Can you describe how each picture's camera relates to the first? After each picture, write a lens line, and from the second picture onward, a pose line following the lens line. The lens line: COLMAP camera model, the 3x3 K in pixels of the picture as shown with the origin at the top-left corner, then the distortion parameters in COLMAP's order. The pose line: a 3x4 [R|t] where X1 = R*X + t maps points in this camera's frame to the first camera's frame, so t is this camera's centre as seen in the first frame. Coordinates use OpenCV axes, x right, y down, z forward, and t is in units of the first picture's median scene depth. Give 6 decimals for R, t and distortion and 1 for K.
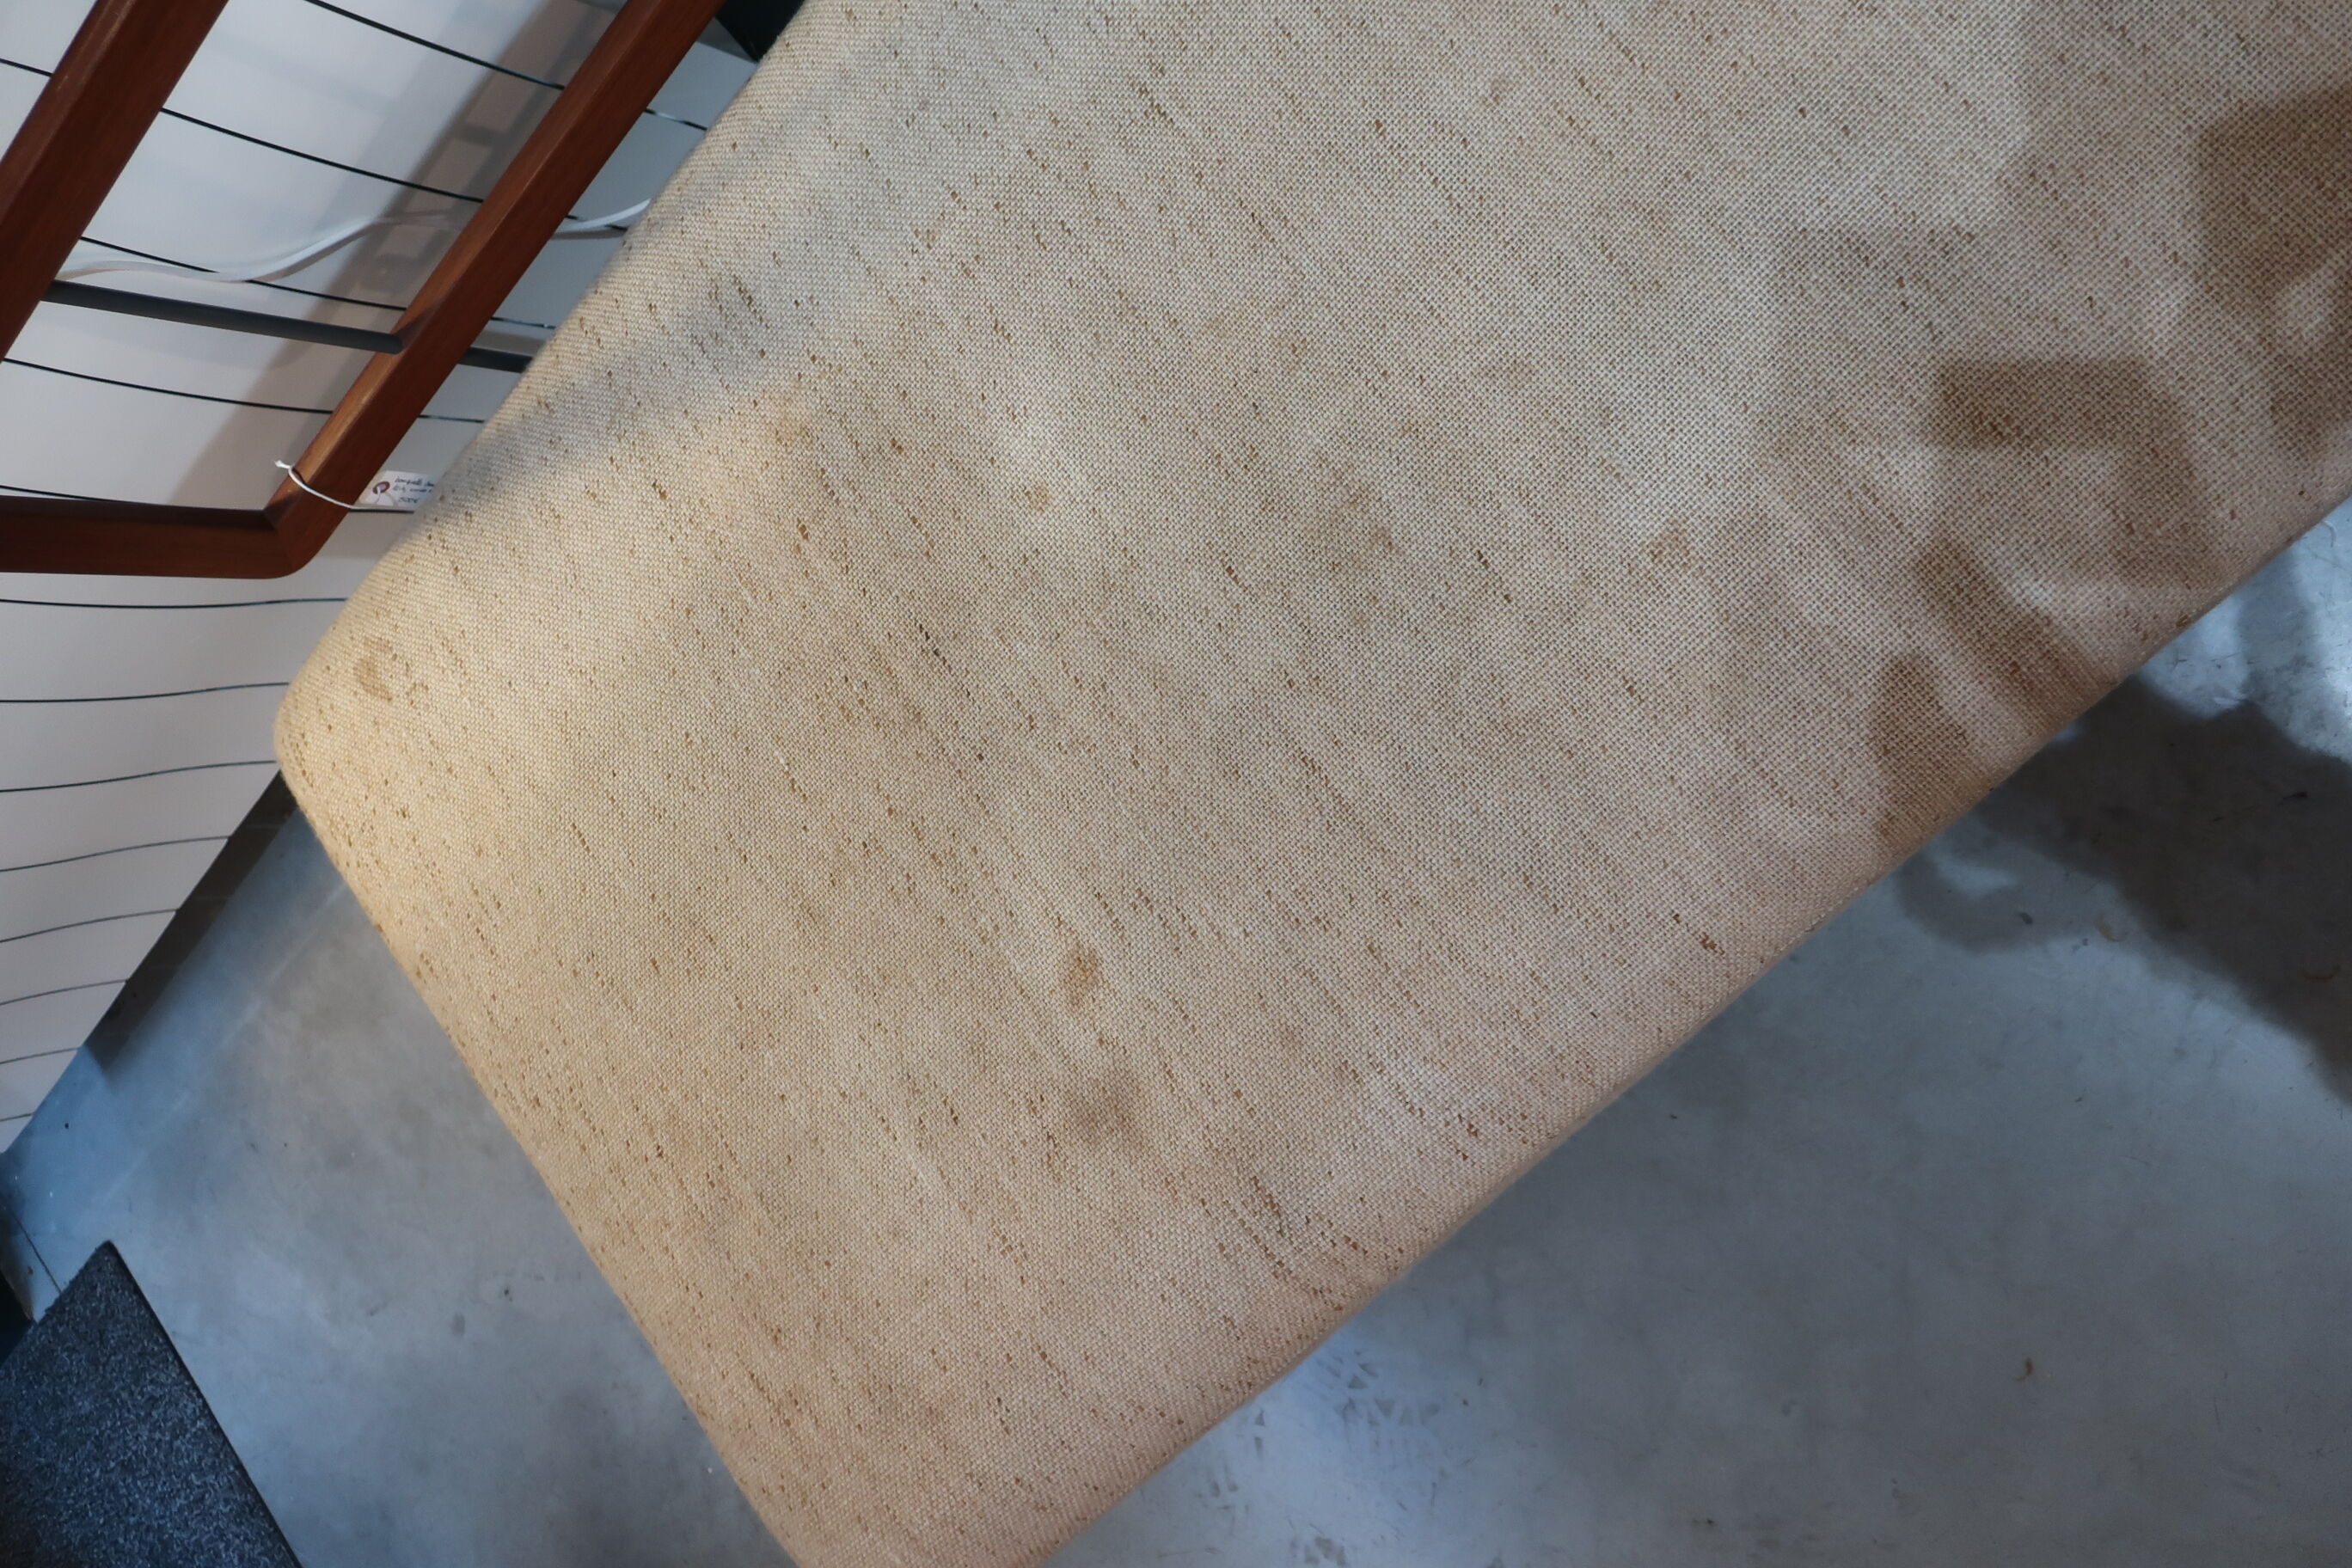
lens RADIAL K [[2146.1, 0, 1173.8], [0, 2146.1, 809.9], [0, 0, 1]] dist [0.017782, -0.011987]
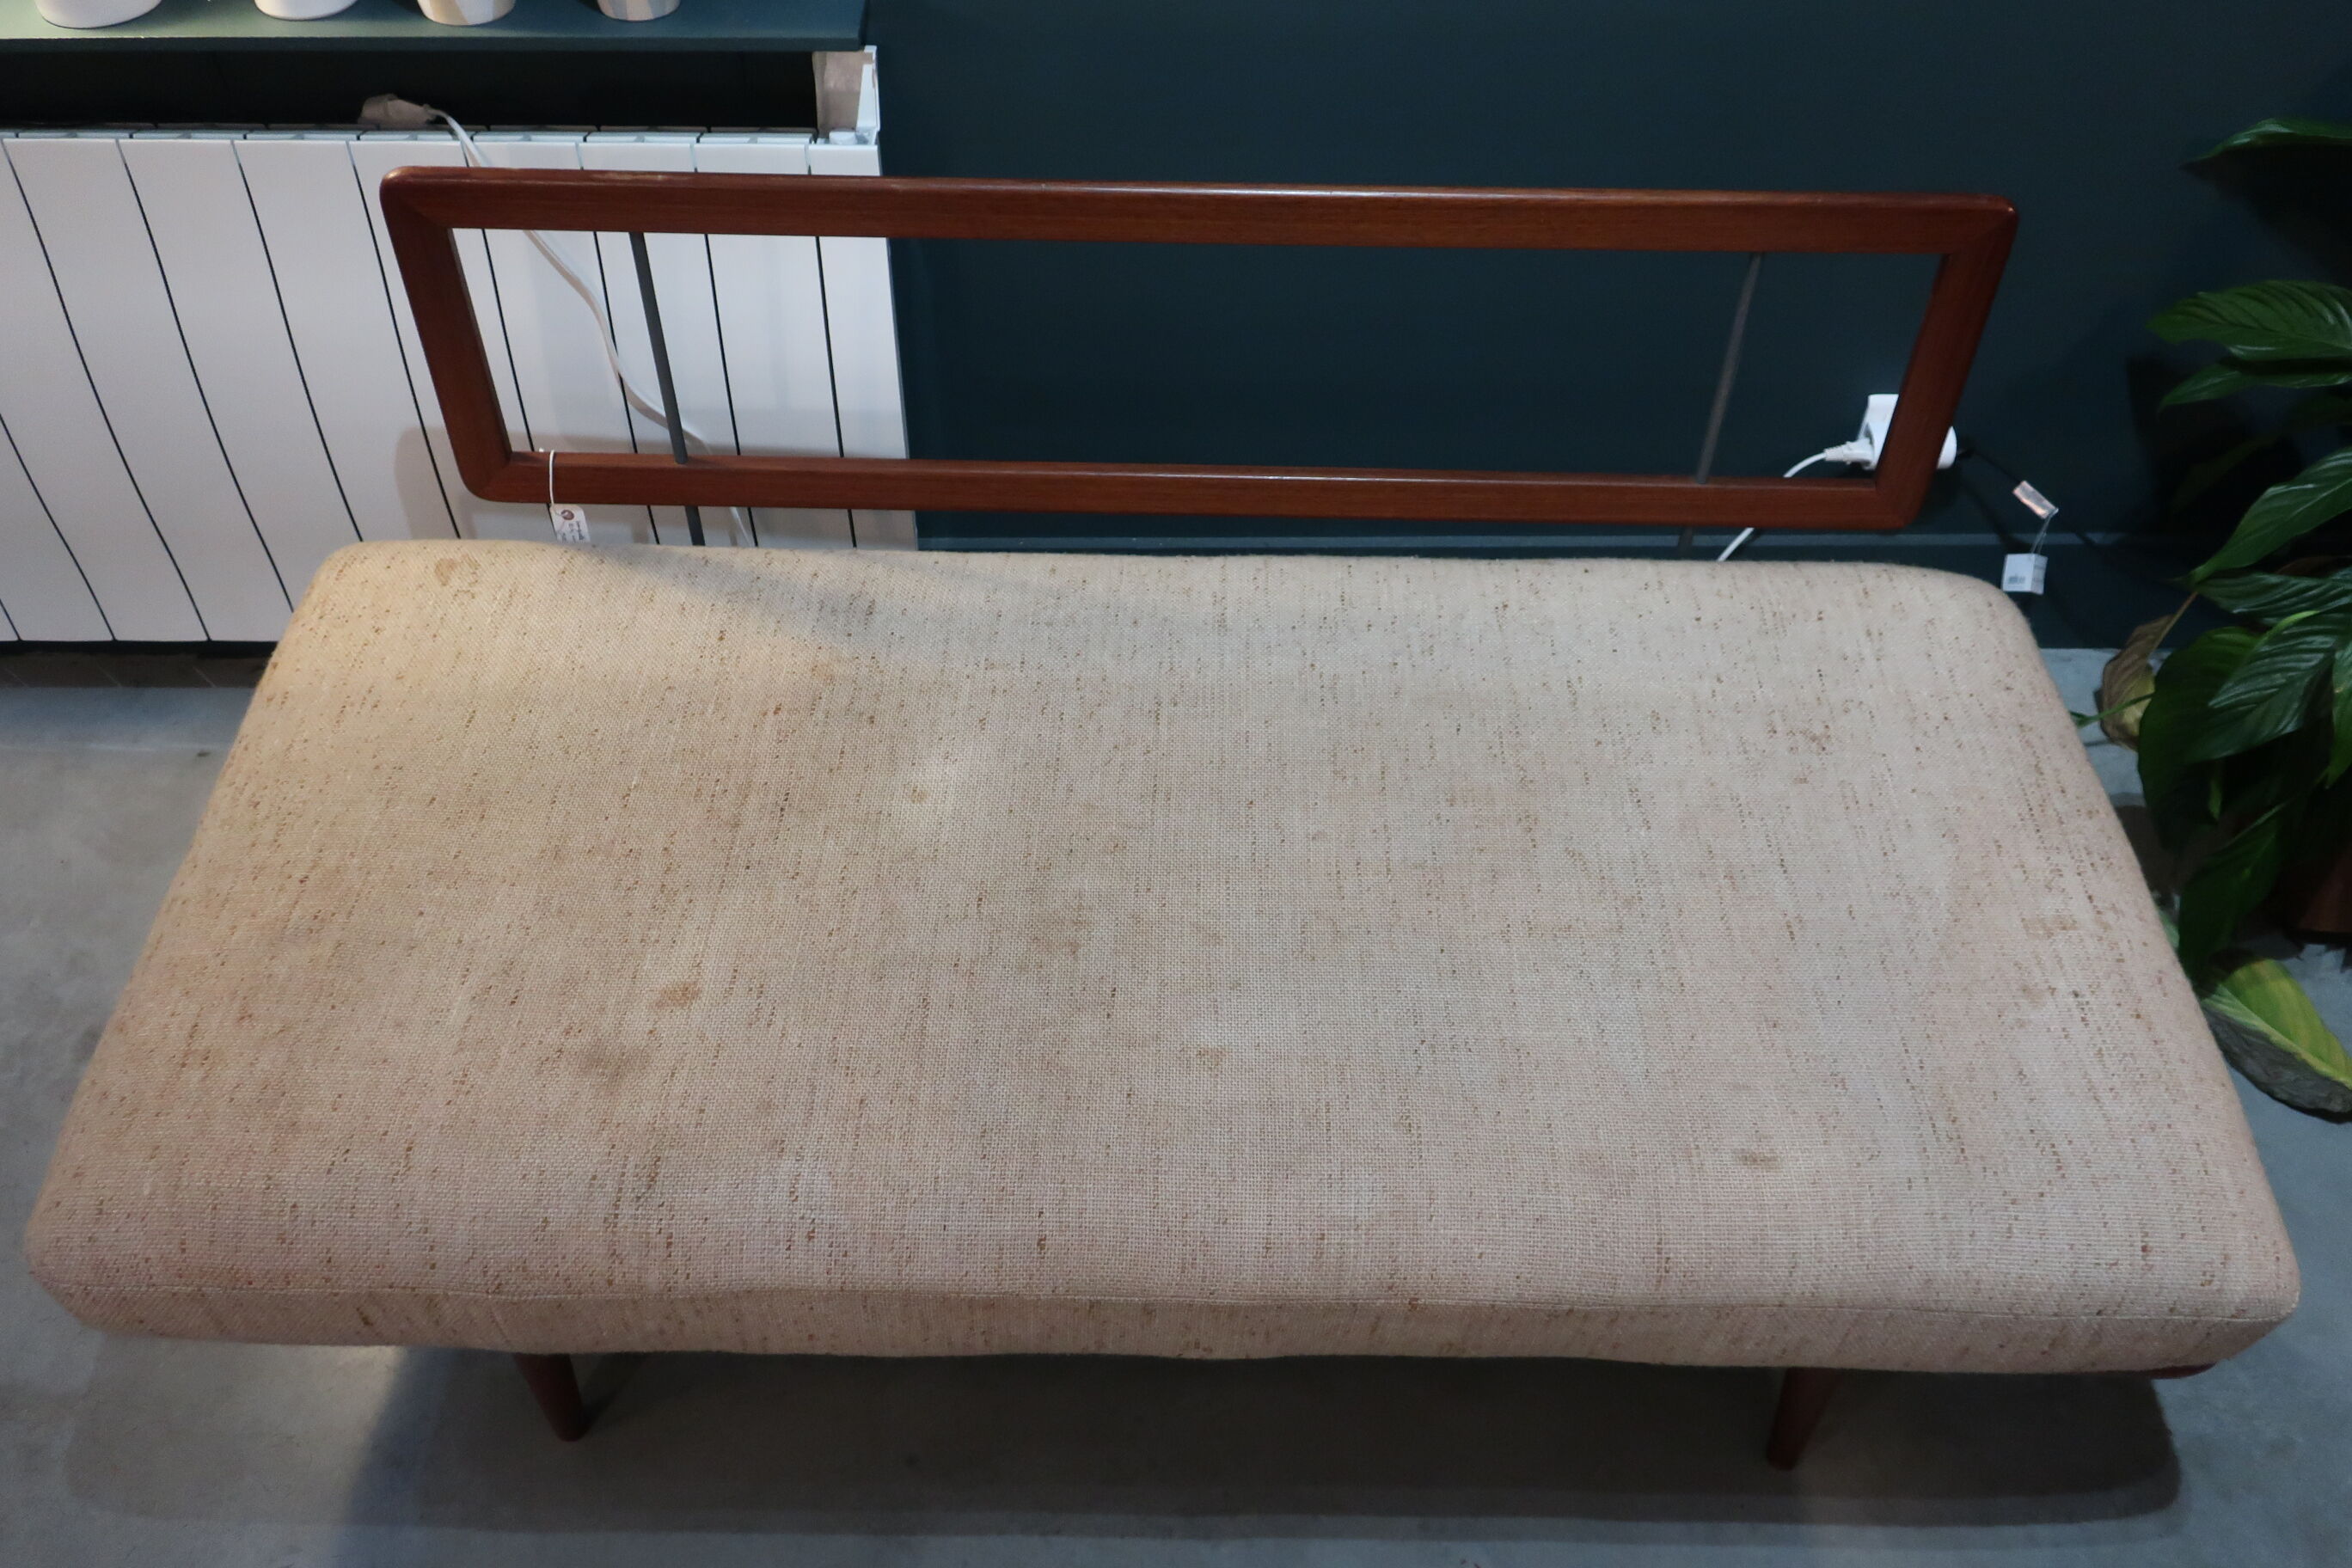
lens RADIAL K [[2146.1, 0, 1207.7], [0, 2146.1, 753.5], [0, 0, 1]] dist [0.017782, -0.011987]
pose [[0.649968, 0.753761, -0.096877, 0.186138], [-0.655194, 0.491204, -0.573968, 0.554353], [-0.385048, 0.436534, 0.813127, -0.275712]]
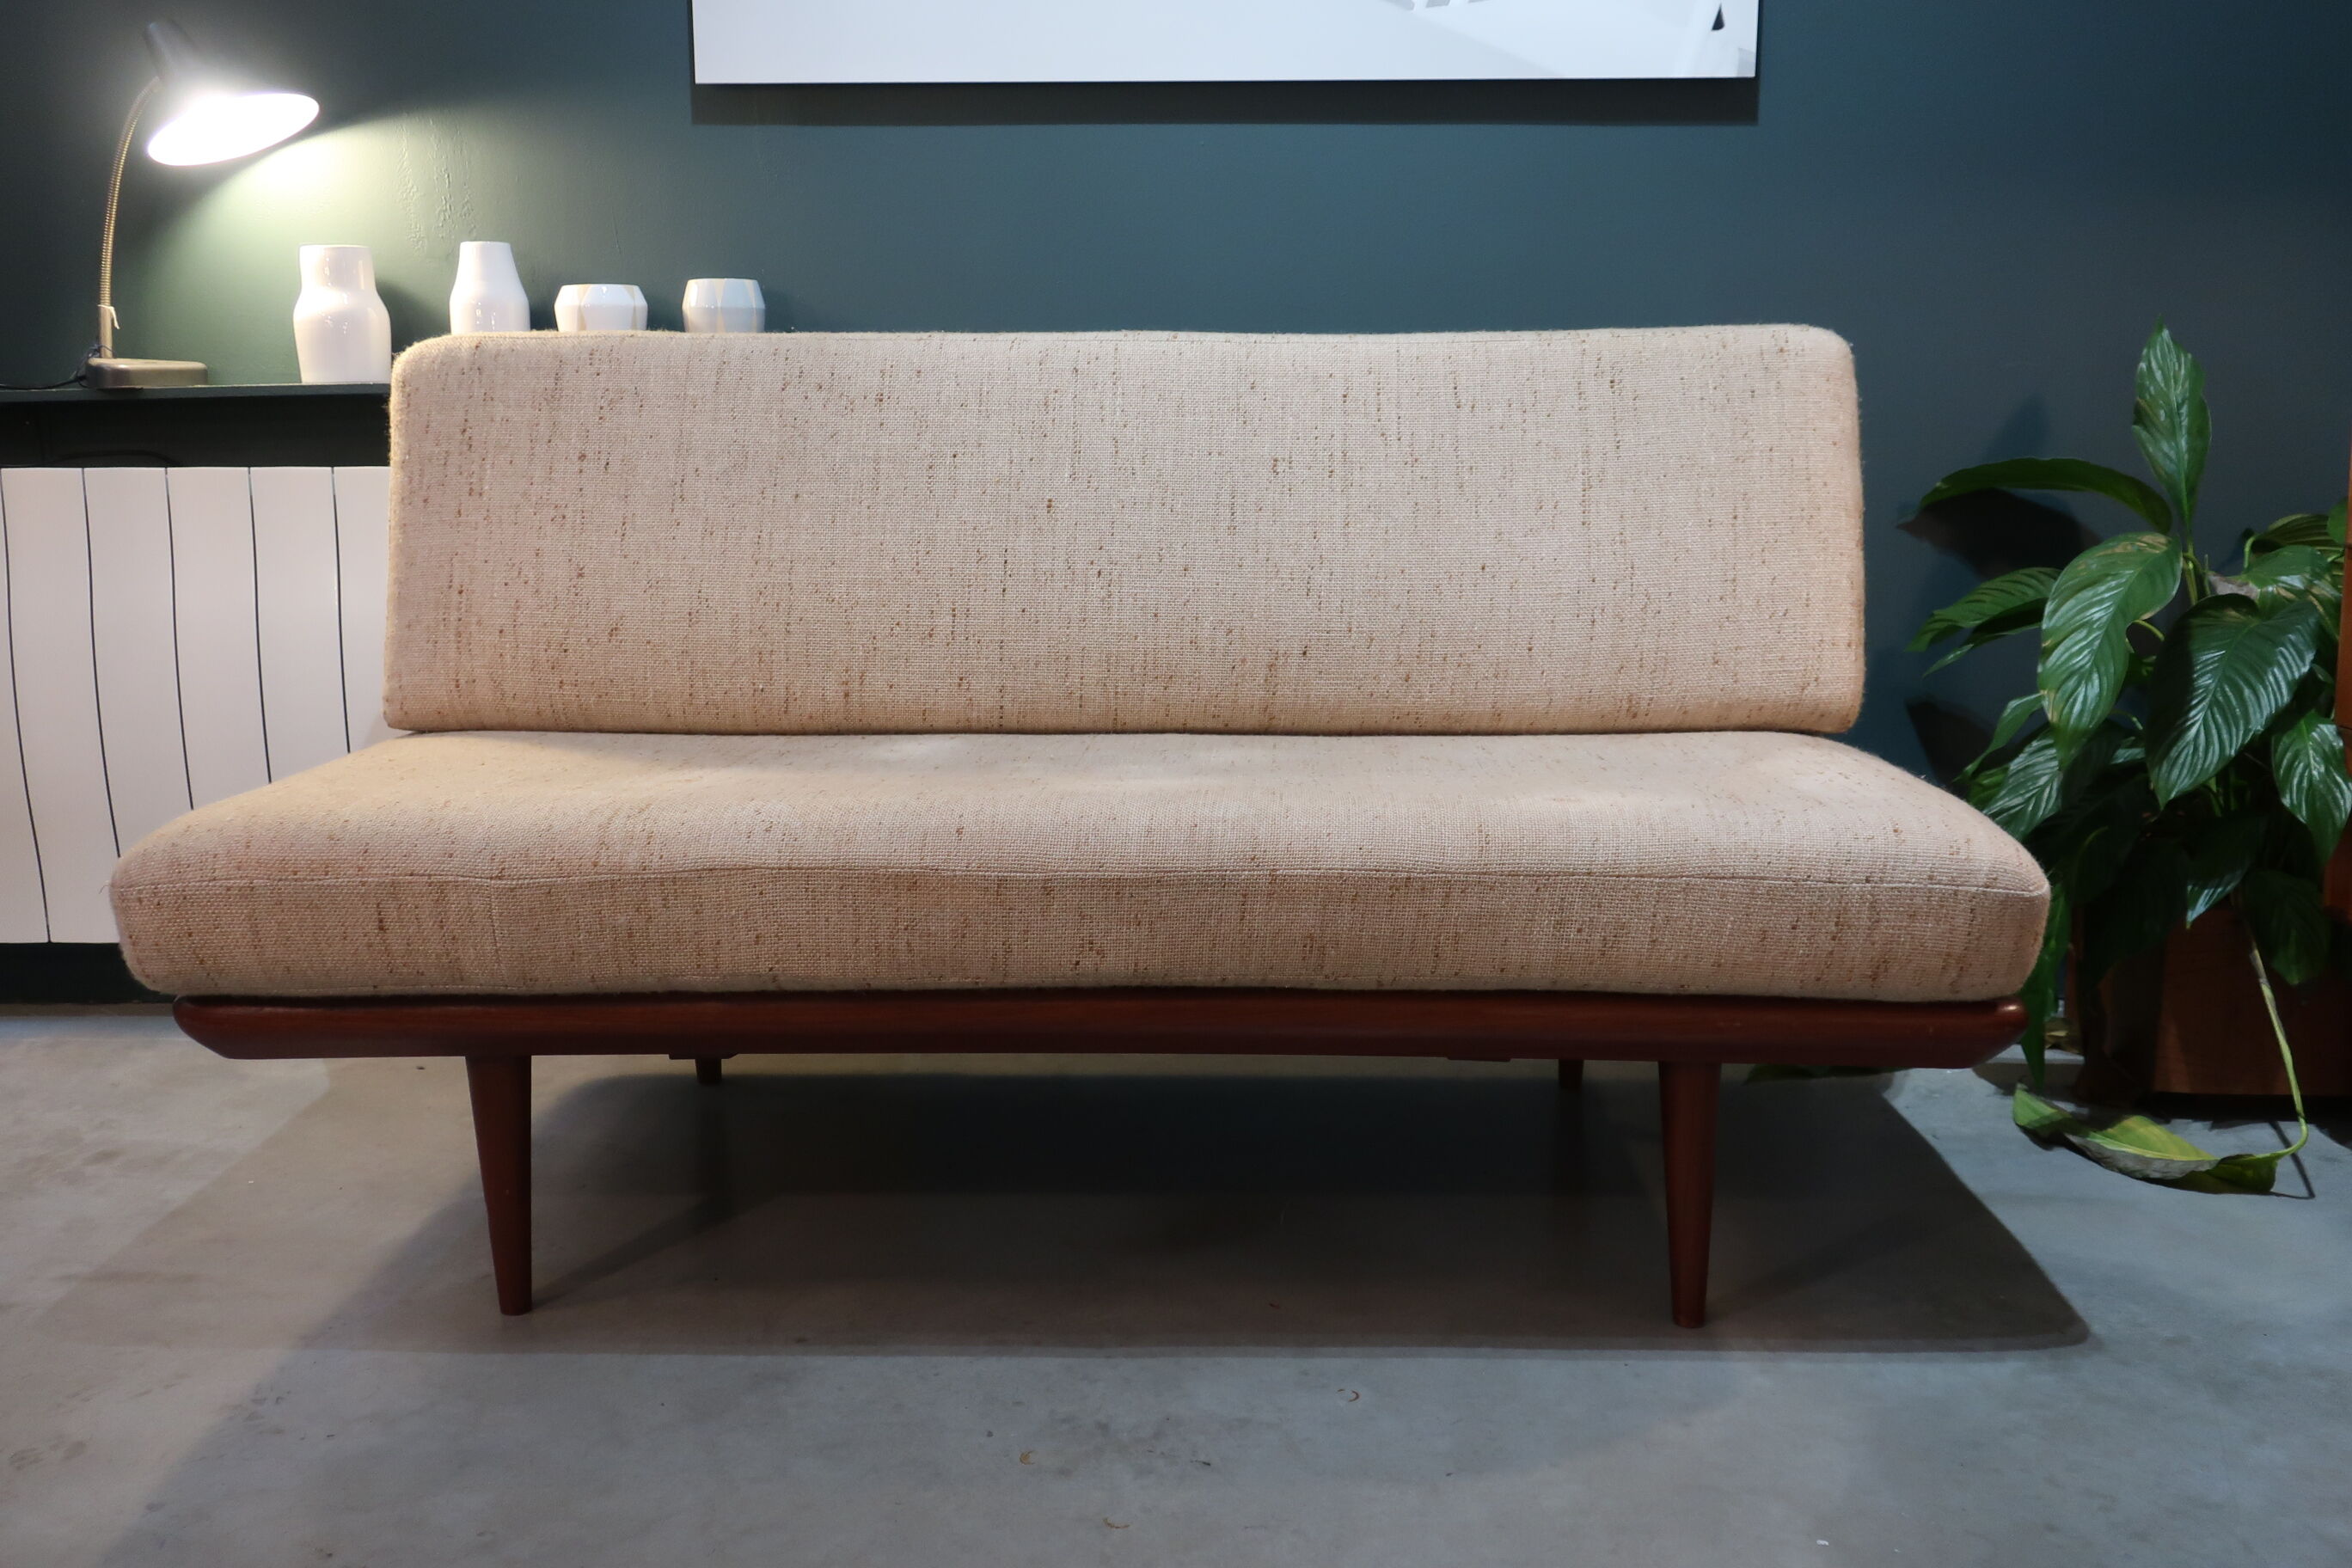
lens RADIAL K [[2146.1, 0, 1161.6], [0, 2146.1, 771.1], [0, 0, 1]] dist [0.017782, -0.011987]
pose [[0.648309, 0.554956, -0.521267, 1.037718], [-0.670879, 0.092639, -0.735758, 1.025823], [-0.360023, 0.826706, 0.432366, 0.159987]]
